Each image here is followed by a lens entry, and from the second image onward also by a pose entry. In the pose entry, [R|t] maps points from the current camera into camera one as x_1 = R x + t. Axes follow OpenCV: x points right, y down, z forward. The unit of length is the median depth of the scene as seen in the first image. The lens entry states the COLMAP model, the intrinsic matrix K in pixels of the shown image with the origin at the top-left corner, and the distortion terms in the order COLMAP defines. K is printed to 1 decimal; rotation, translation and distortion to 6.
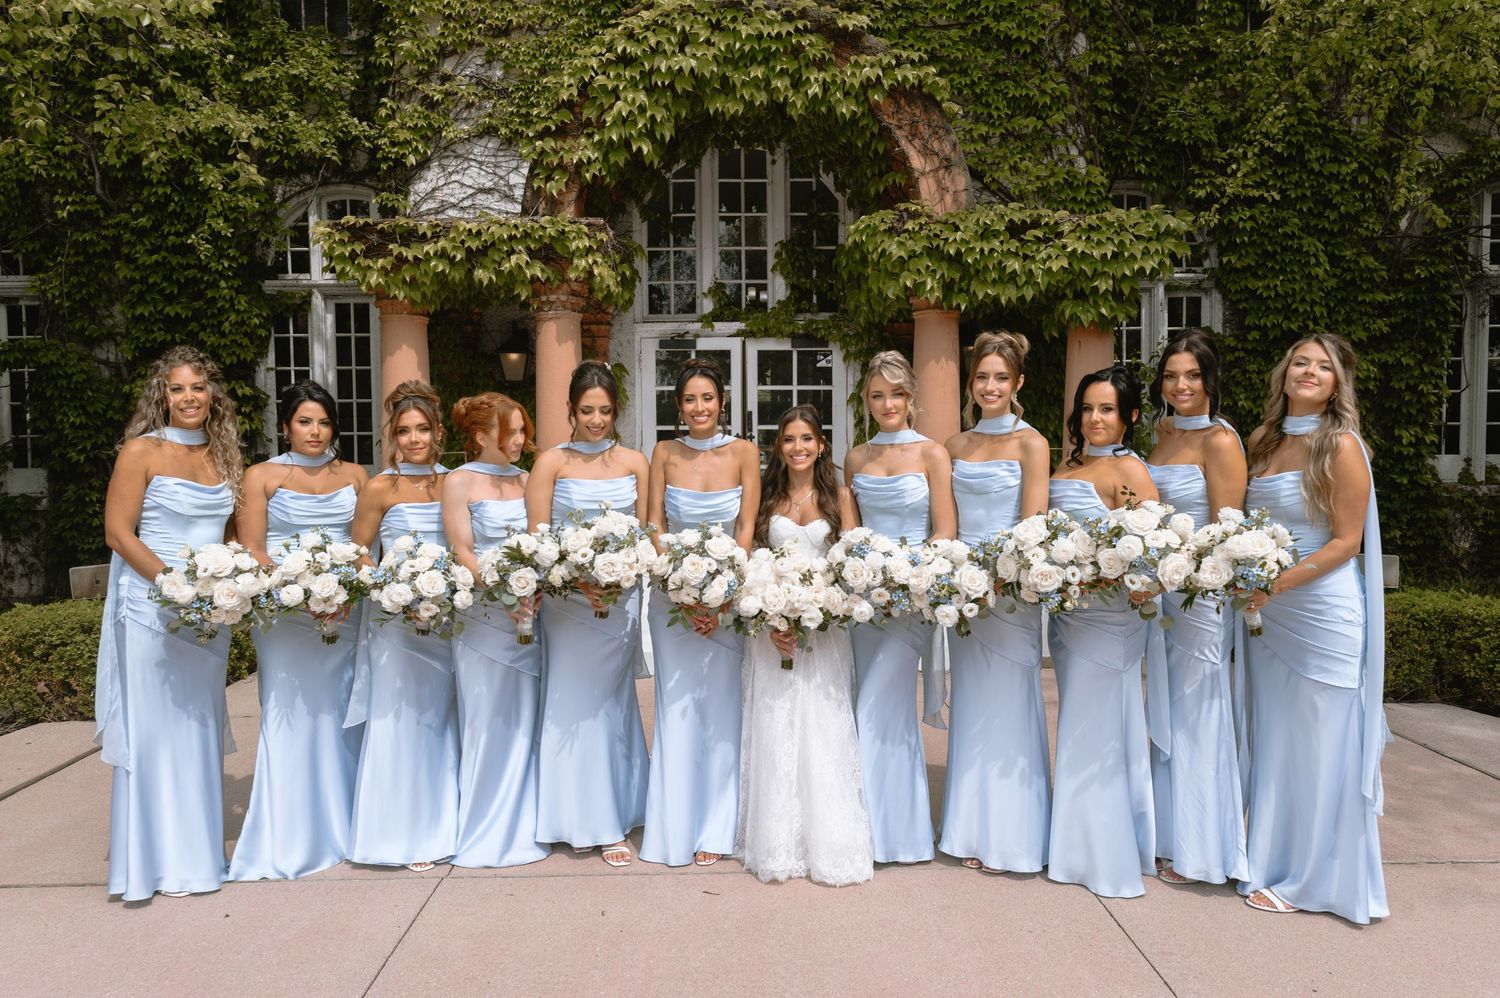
lens RADIAL K [[1026.2, 0, 739.6], [0, 1026.2, 487.4], [0, 0, 1]] dist [-0.004814, -0.001591]
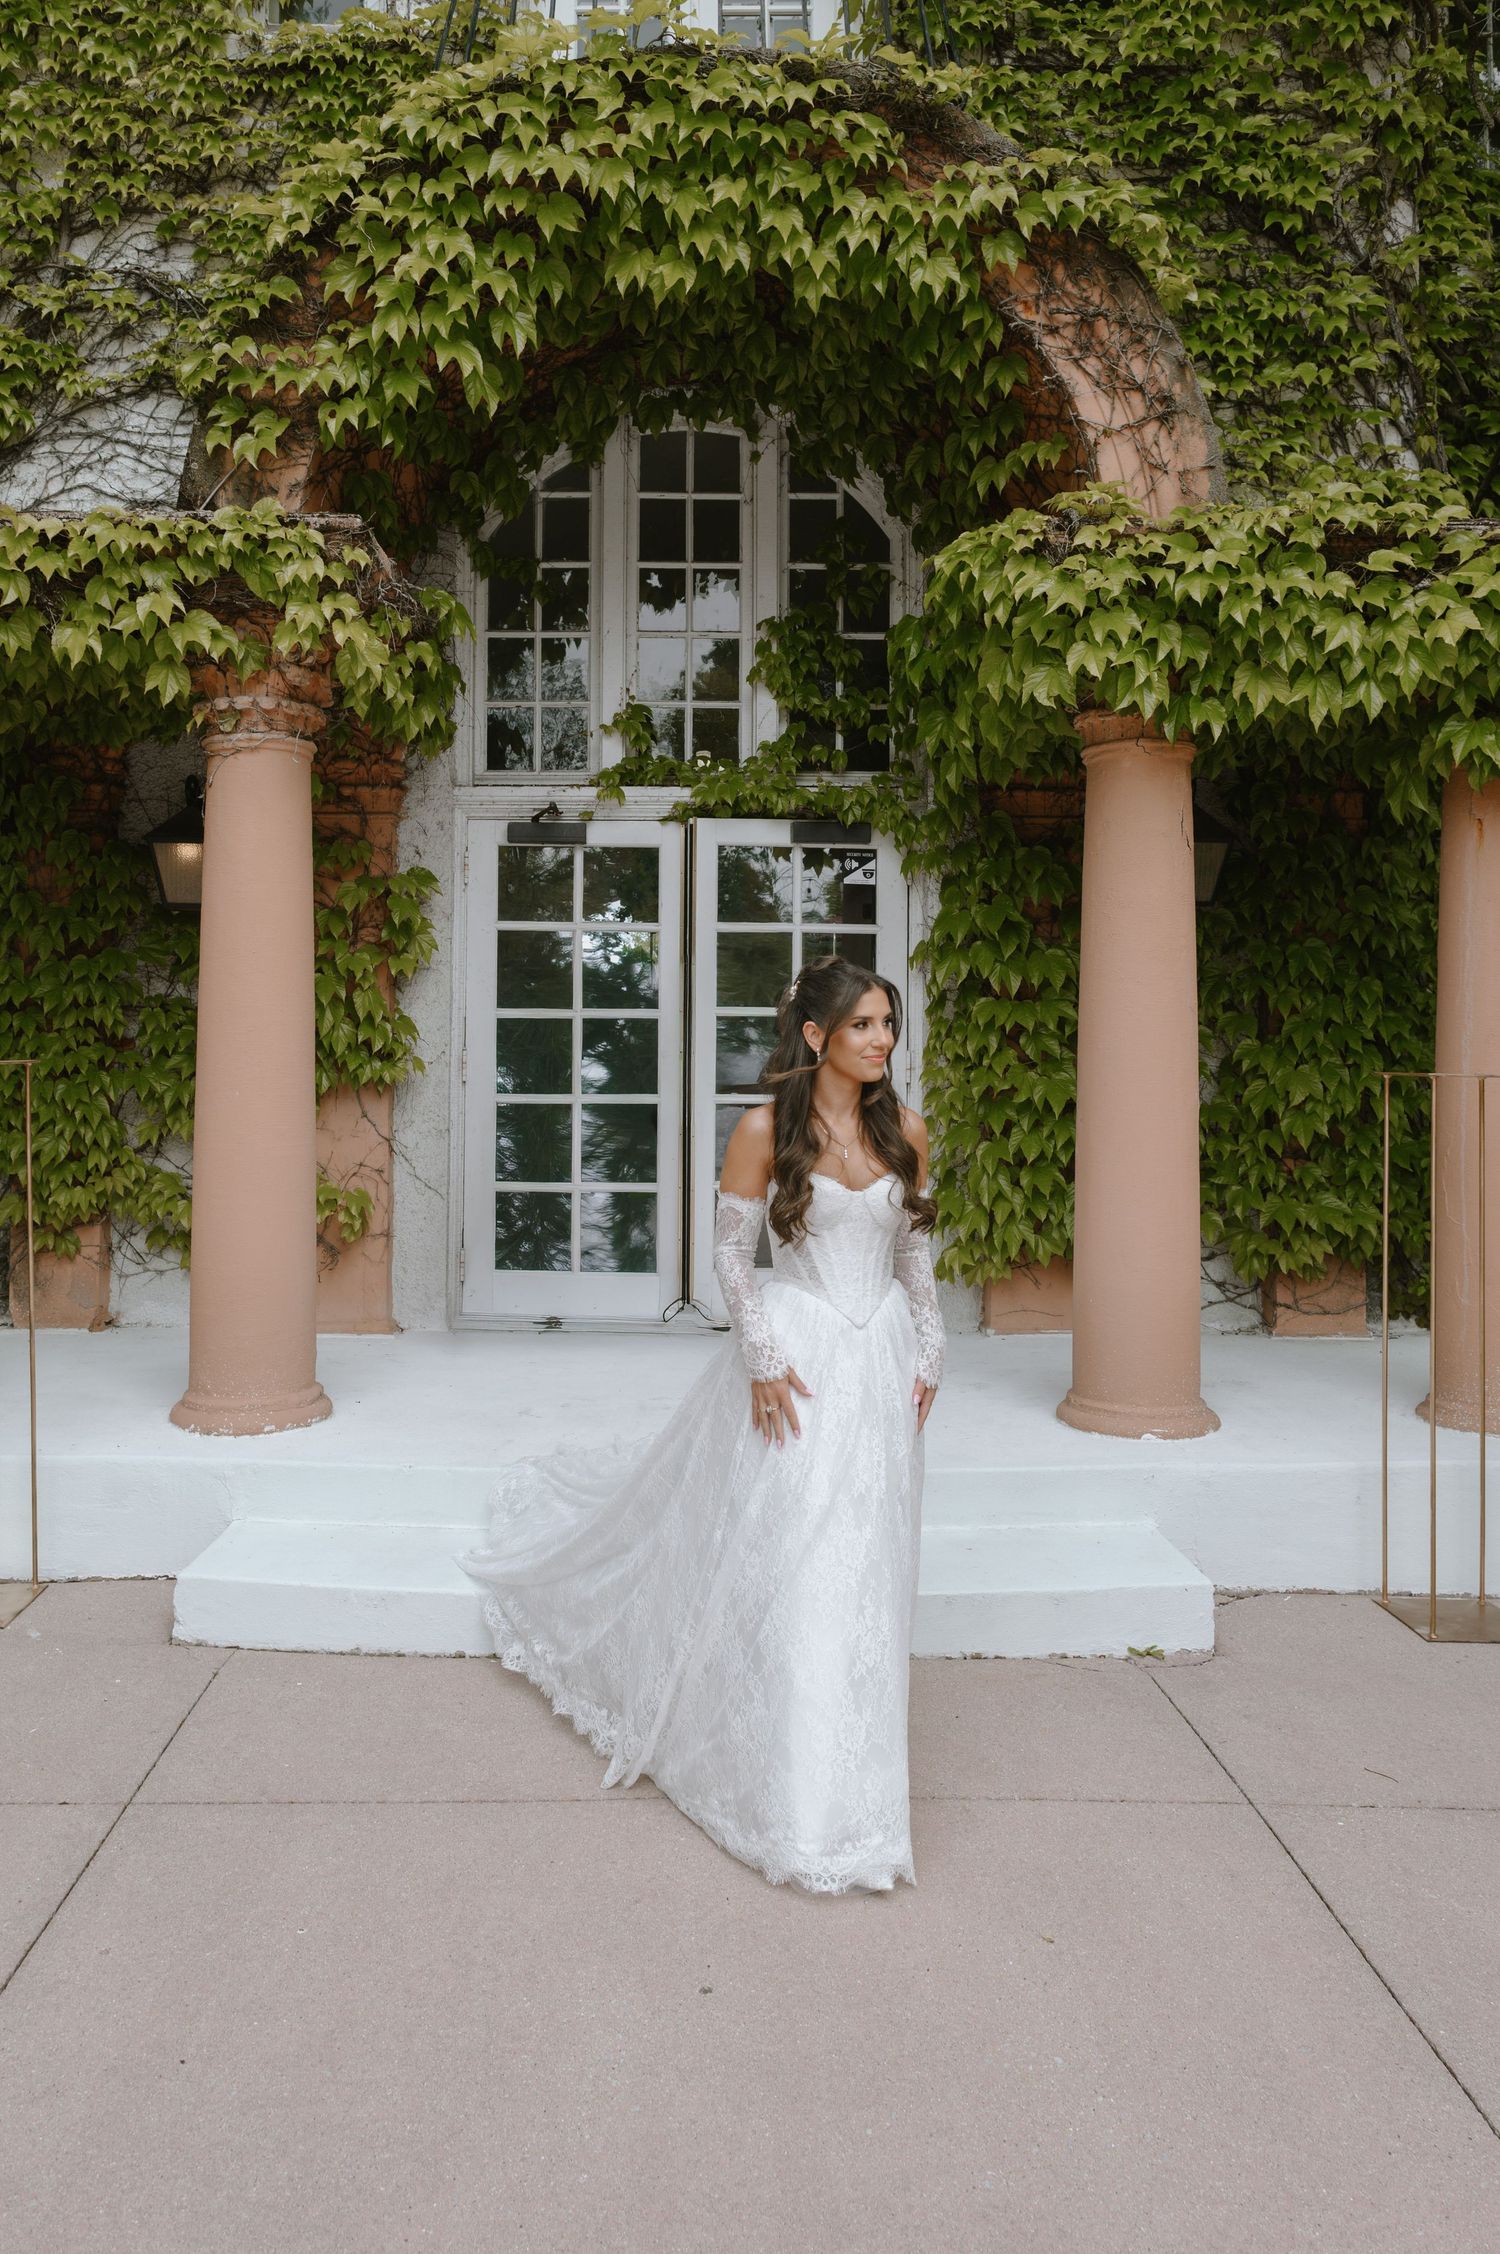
lens RADIAL K [[1608.1, 0, 654.5], [0, 1608.1, 955.5], [0, 0, 1]] dist [-0.007807, -0.007052]
pose [[0.999791, 0.014380, -0.014530, 0.000468], [-0.015700, 0.995332, -0.095227, -0.015684], [0.013093, 0.095435, 0.995350, 0.290706]]
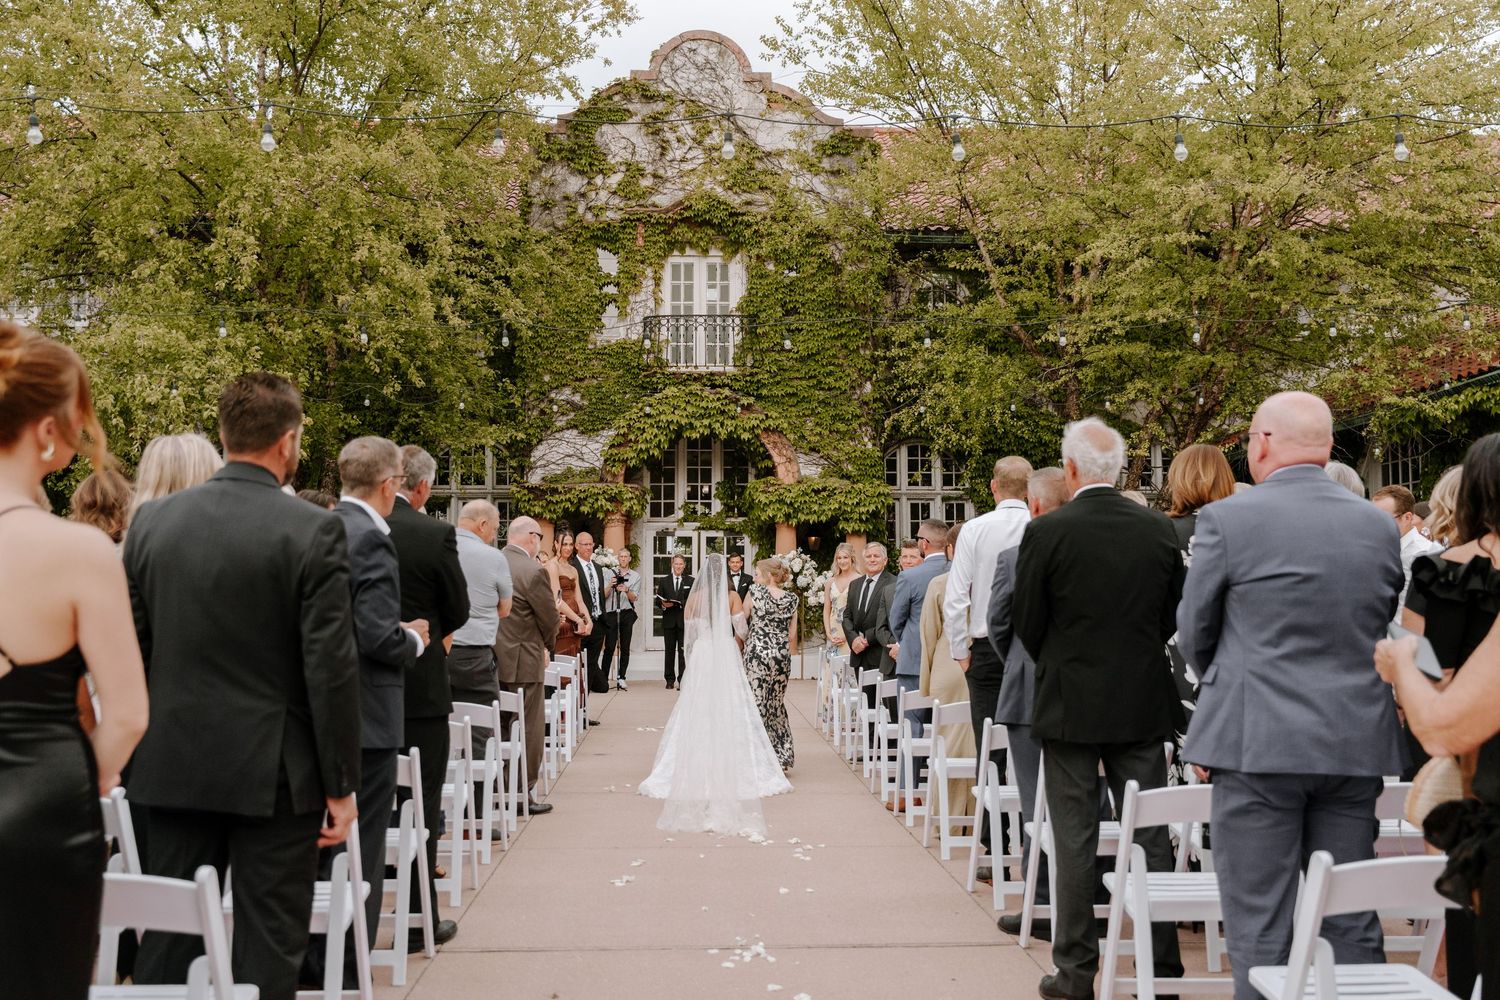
lens RADIAL K [[1322.2, 0, 739.5], [0, 1322.2, 510.5], [0, 0, 1]] dist [0.010894, 0.002252]
pose [[0.999484, 0.010849, 0.030242, 0.004816], [-0.007477, 0.993964, -0.109447, 0.095367], [-0.031247, 0.109165, 0.993532, -1.572813]]
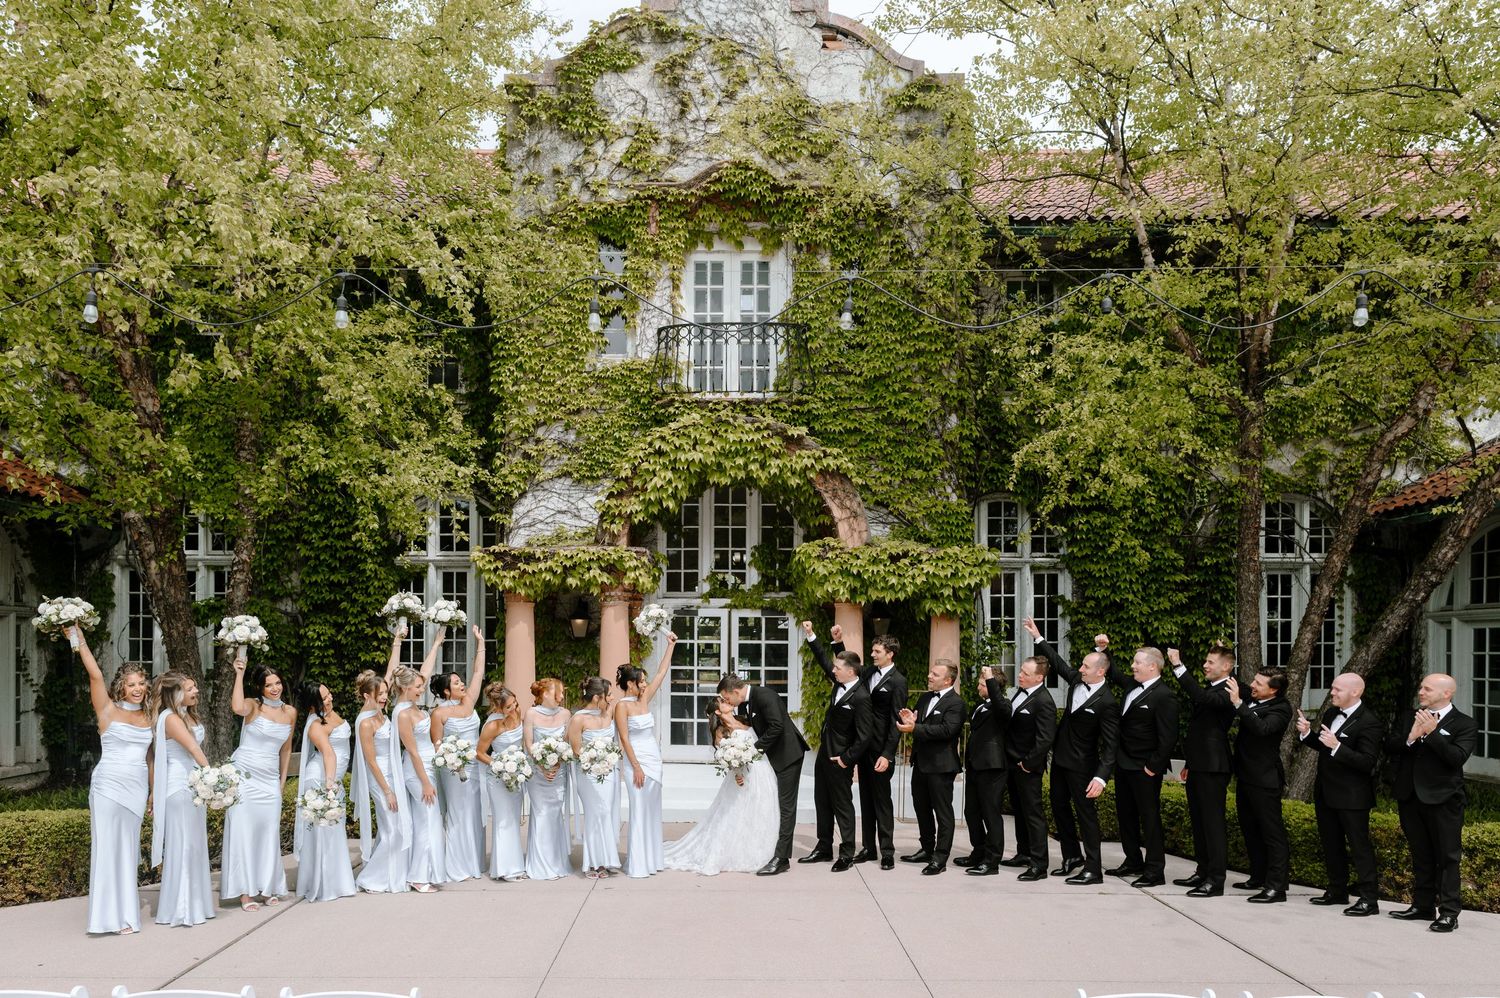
lens RADIAL K [[1026.2, 0, 706.7], [0, 1026.2, 641.9], [0, 0, 1]] dist [-0.004814, -0.001591]
pose [[0.999704, 0.013218, -0.020420, 0.001856], [-0.014151, 0.998830, -0.046243, -0.028541], [0.019785, 0.046518, 0.998722, -0.527488]]
